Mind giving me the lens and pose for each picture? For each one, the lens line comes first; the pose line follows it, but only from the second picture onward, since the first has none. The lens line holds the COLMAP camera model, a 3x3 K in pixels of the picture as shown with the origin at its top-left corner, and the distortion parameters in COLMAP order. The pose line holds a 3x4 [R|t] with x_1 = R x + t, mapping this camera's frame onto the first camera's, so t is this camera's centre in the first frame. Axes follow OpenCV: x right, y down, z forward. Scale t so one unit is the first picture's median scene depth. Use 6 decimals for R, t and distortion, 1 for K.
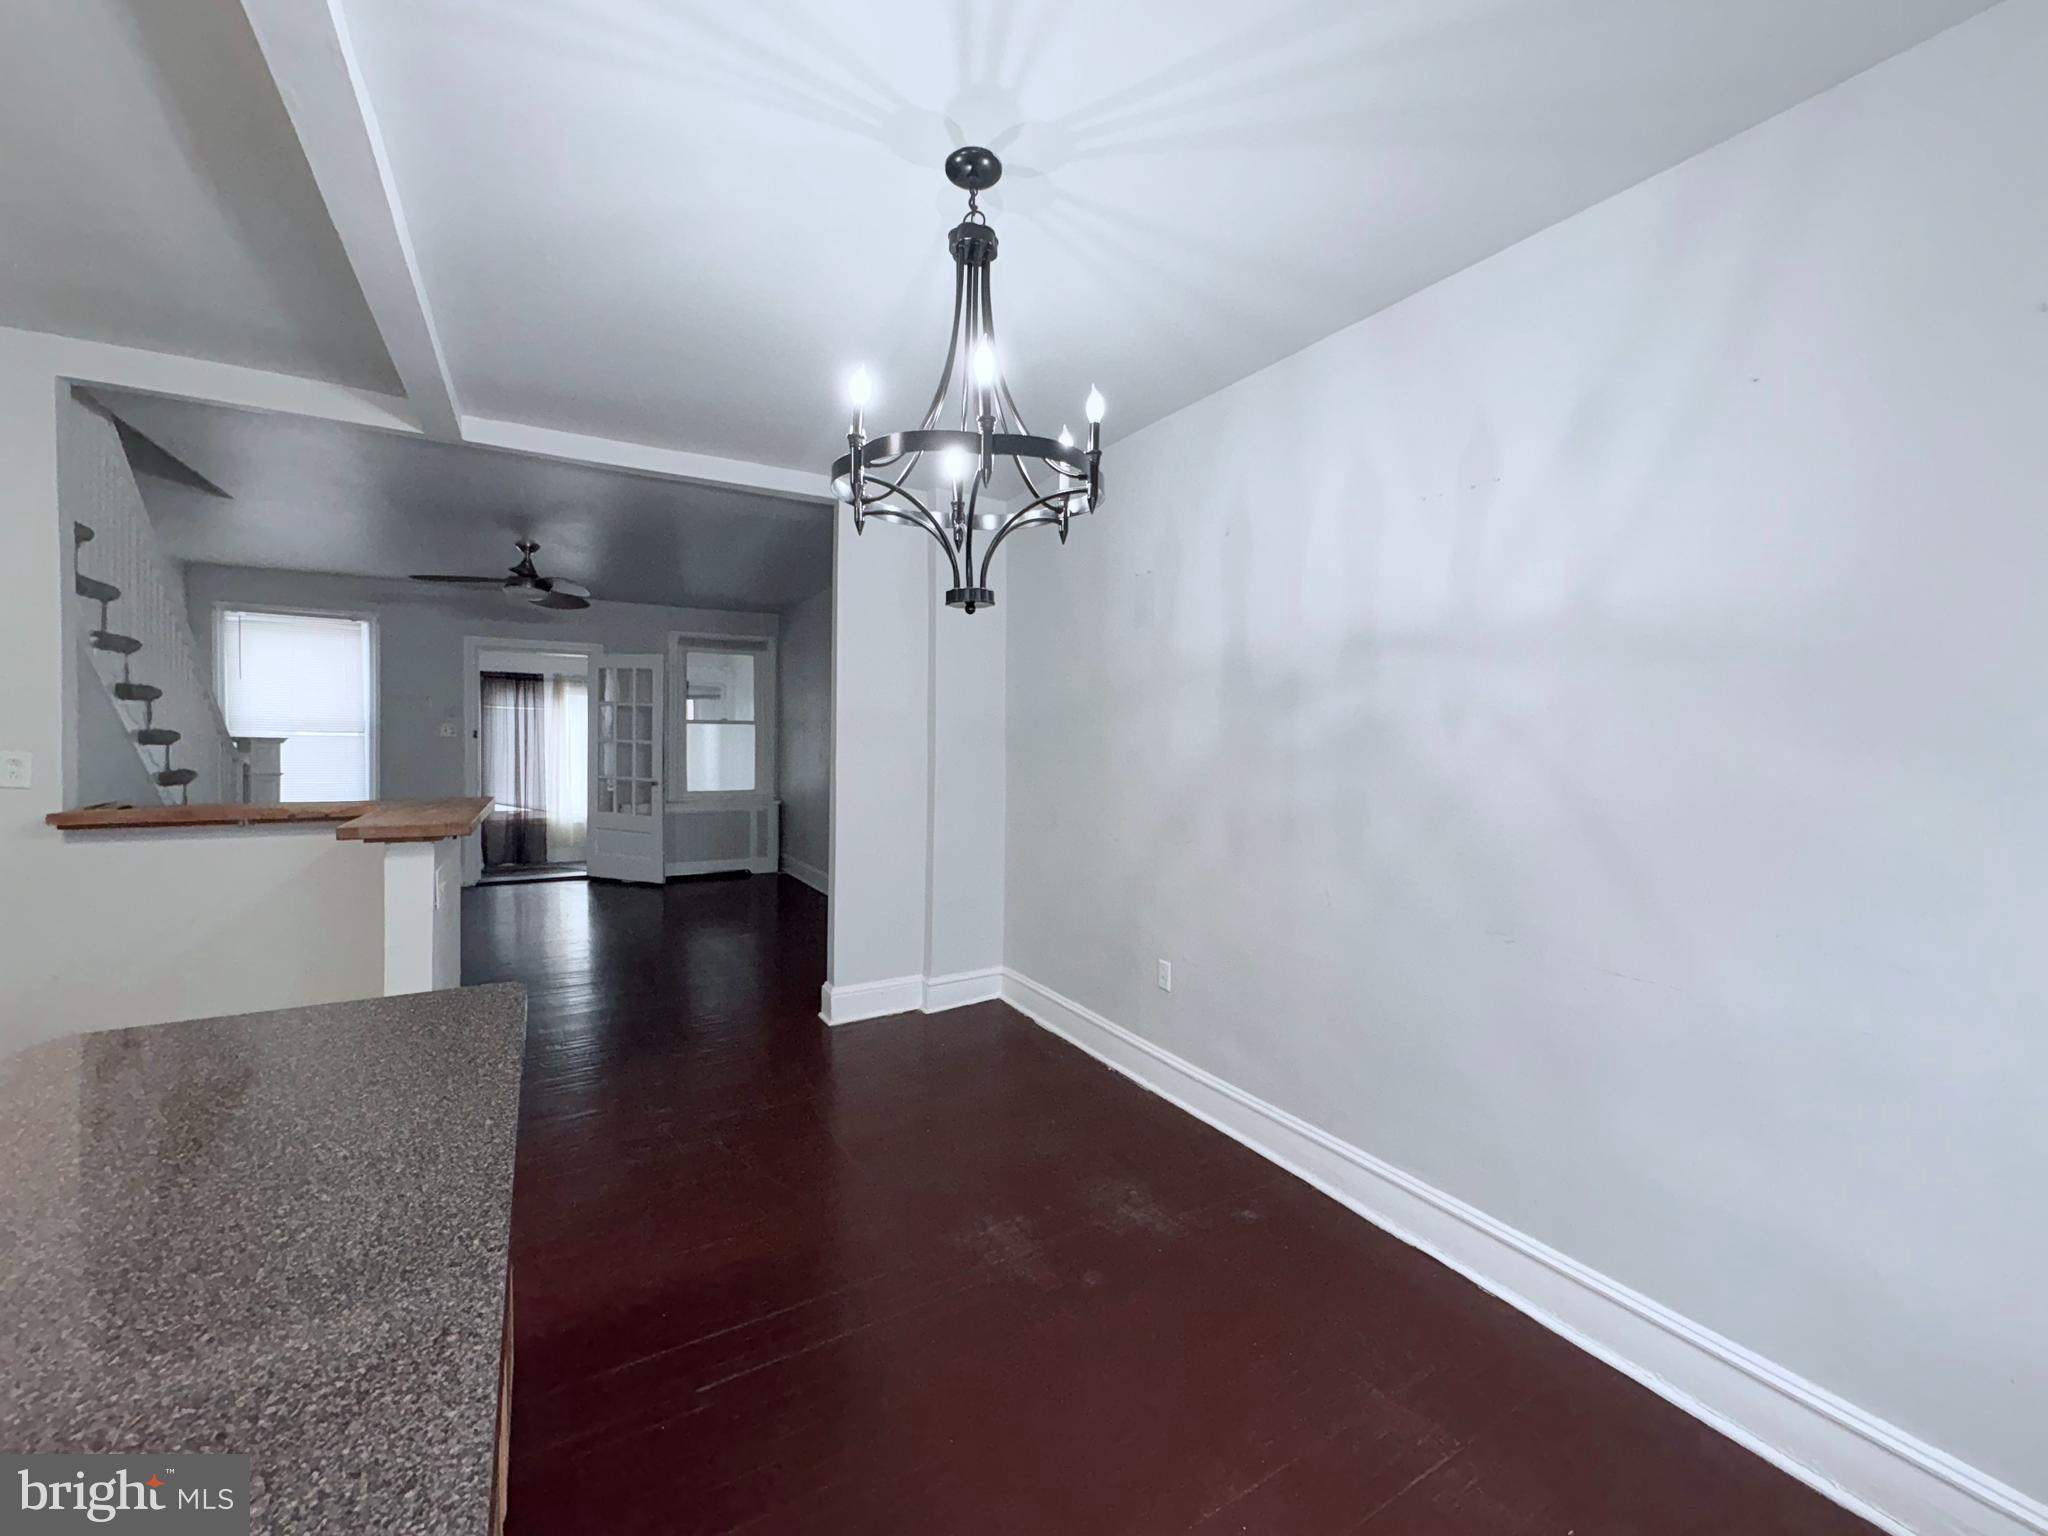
lens RADIAL K [[811.8, 0, 1027.6], [0, 811.8, 763.4], [0, 0, 1]] dist [-0.000815, -0.000512]
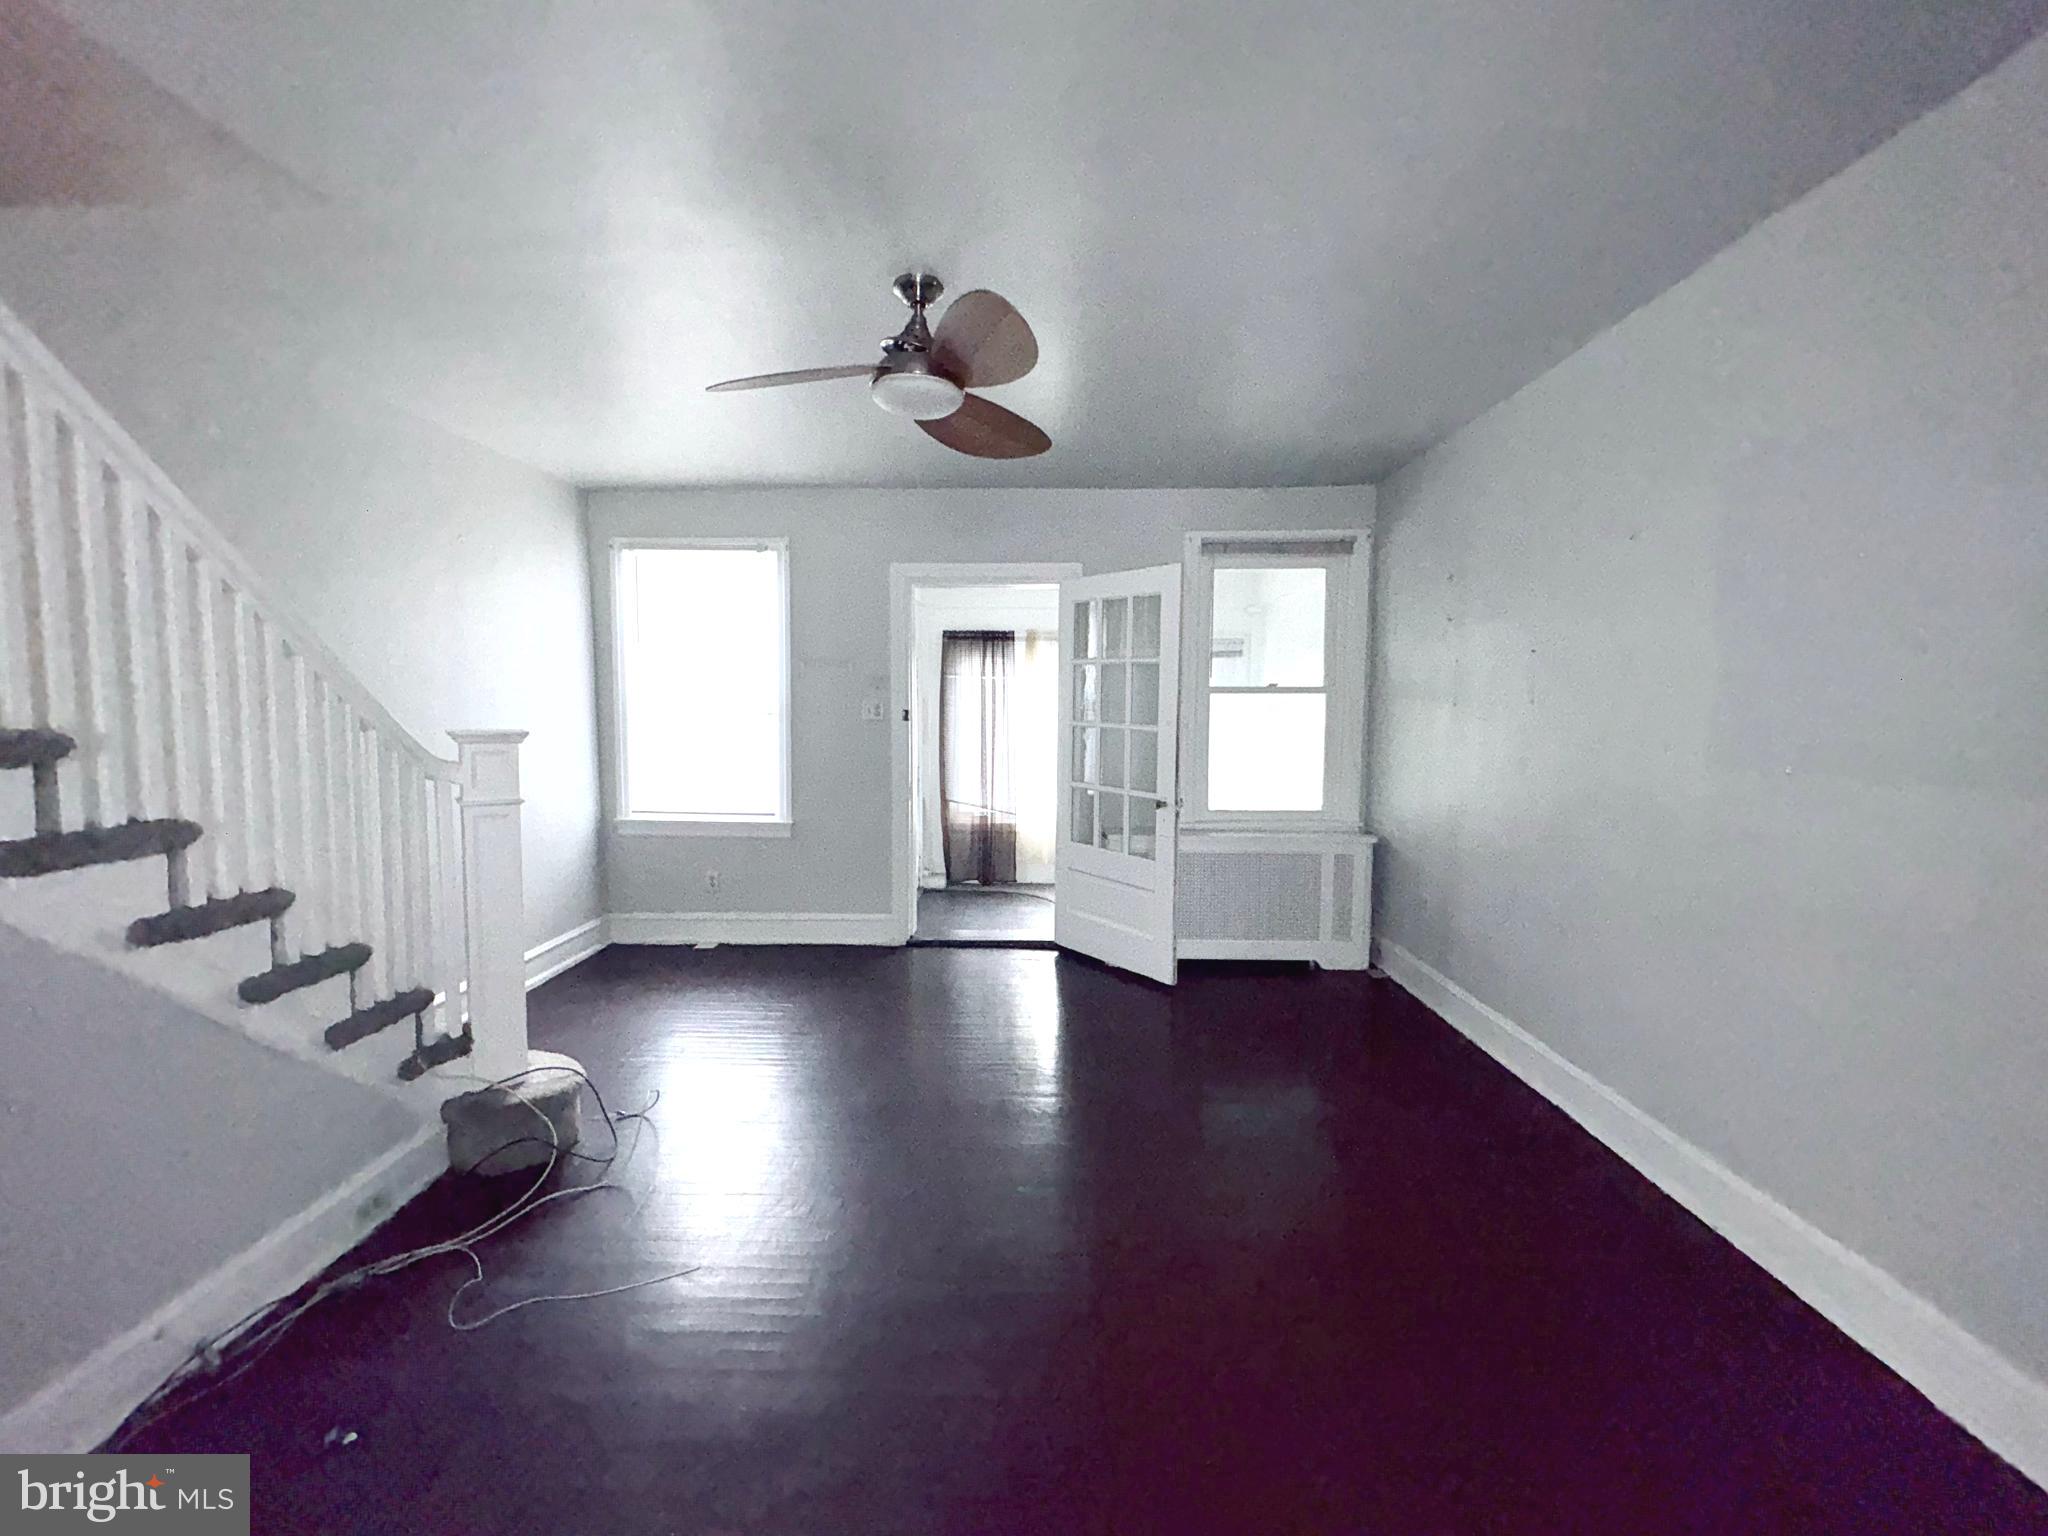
lens RADIAL K [[818.4, 0, 1022.5], [0, 818.4, 765.9], [0, 0, 1]] dist [0.000684, -0.000374]
pose [[0.842736, 0.028897, -0.537552, -0.218933], [-0.008224, 0.999133, 0.040818, -0.020556], [0.538265, -0.029978, 0.842242, 0.438293]]
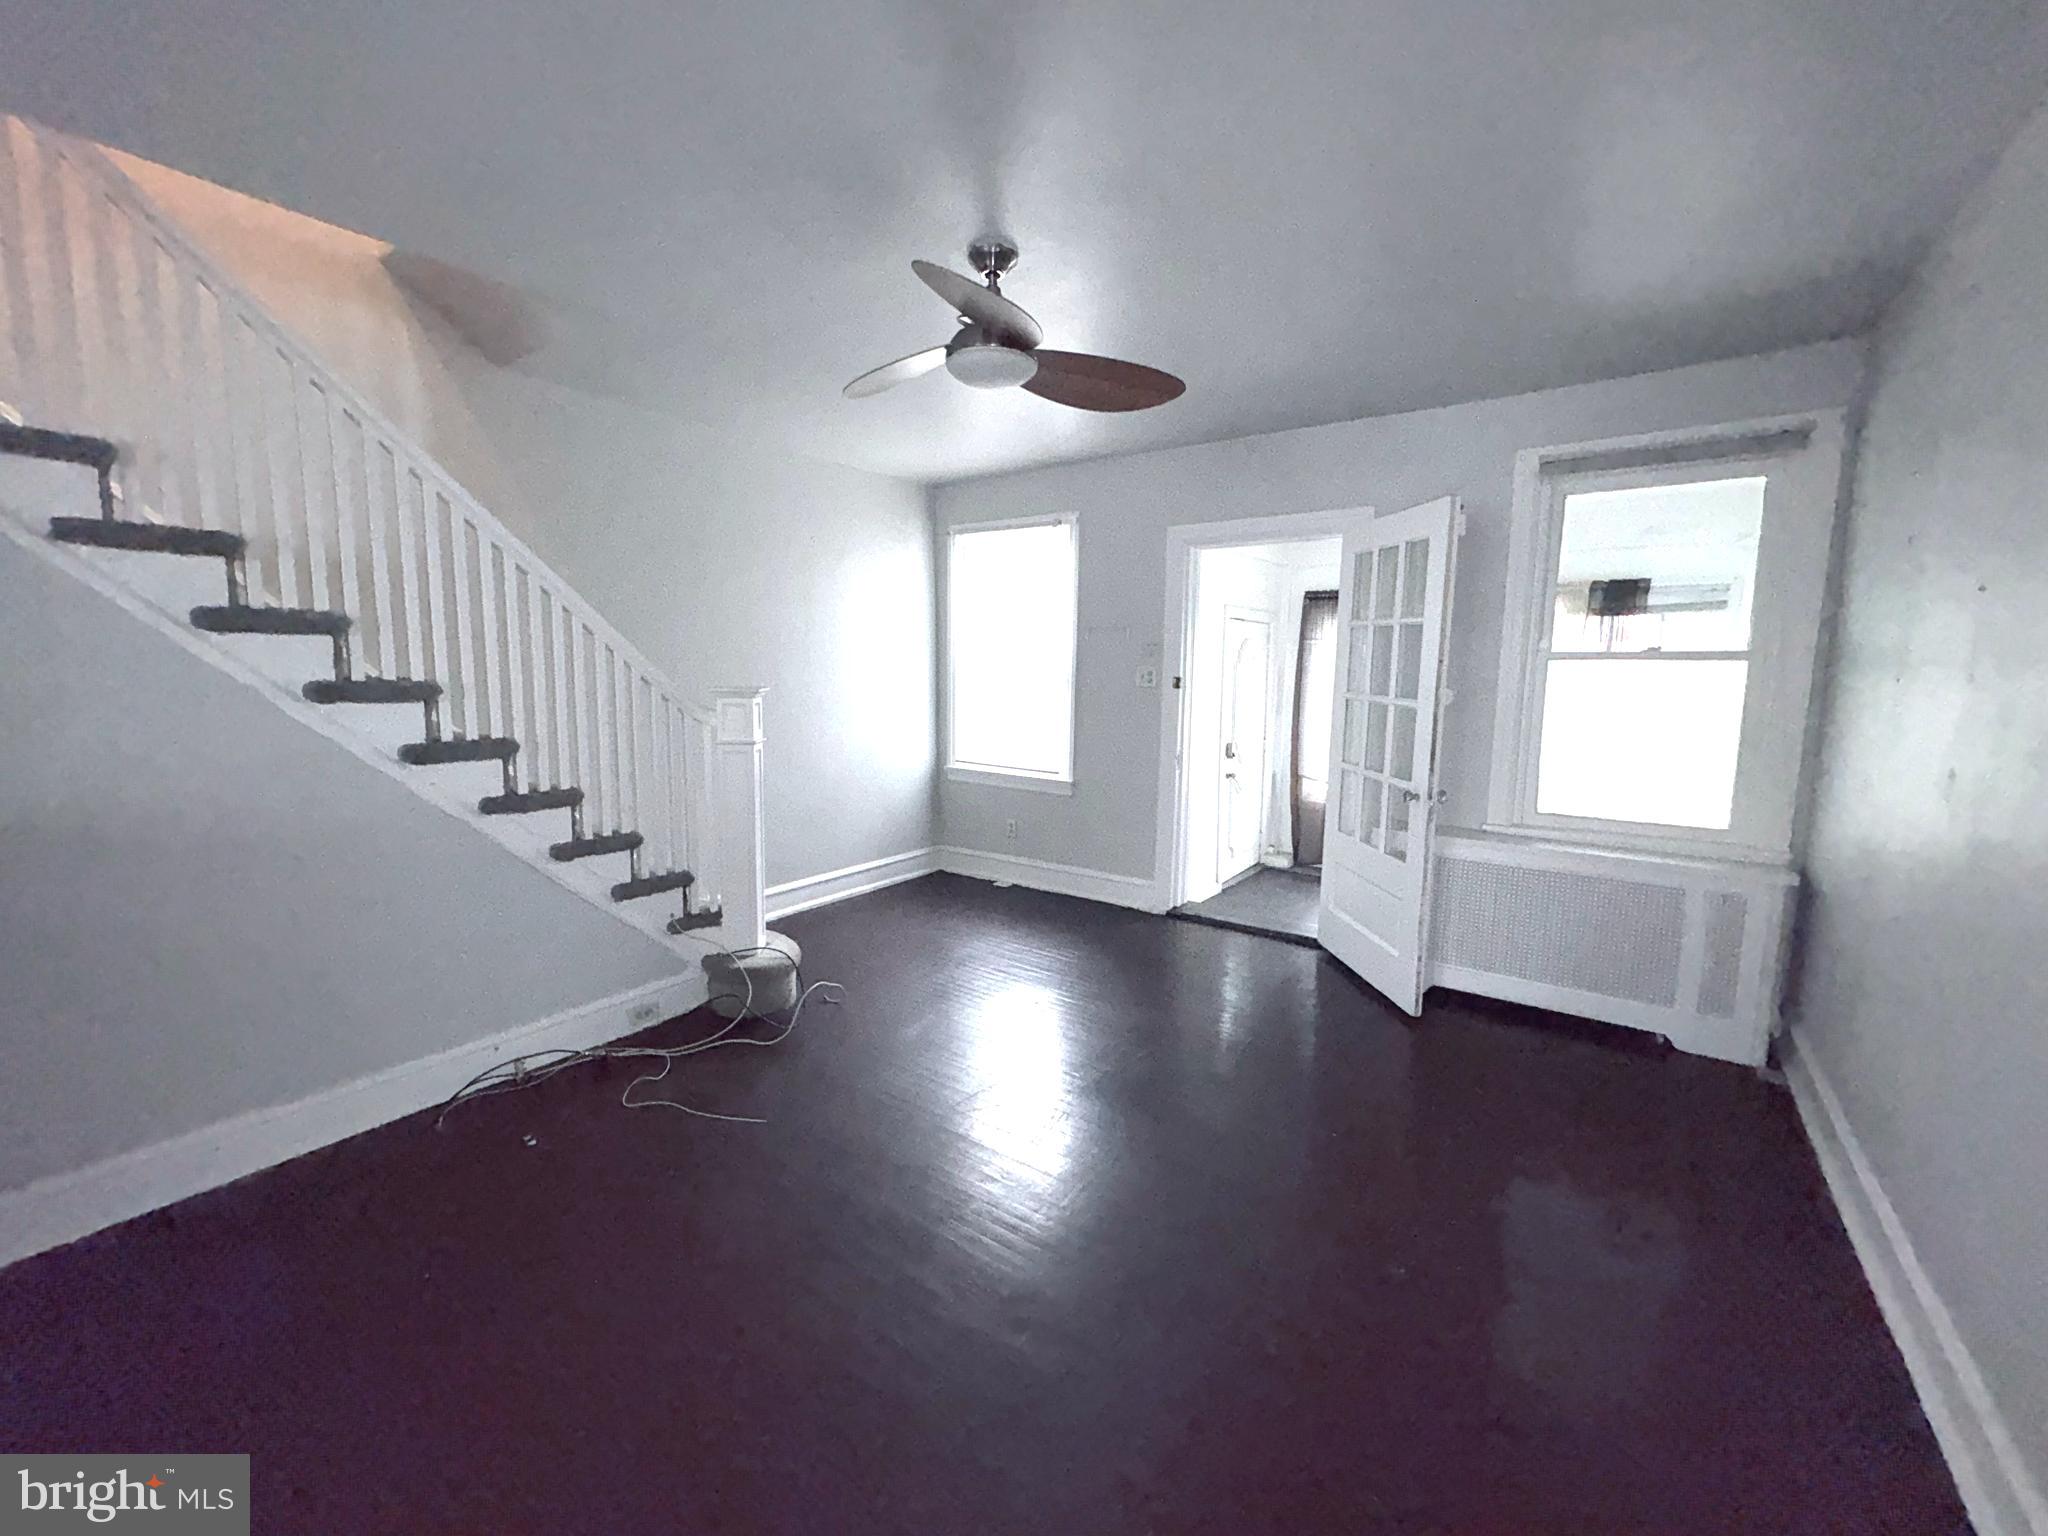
lens RADIAL K [[818.4, 0, 1022.5], [0, 818.4, 765.9], [0, 0, 1]] dist [0.000684, -0.000374]
pose [[0.391443, 0.101110, -0.914631, -0.119075], [-0.034975, 0.994862, 0.095011, -0.024738], [0.919538, -0.005203, 0.392968, 0.562371]]
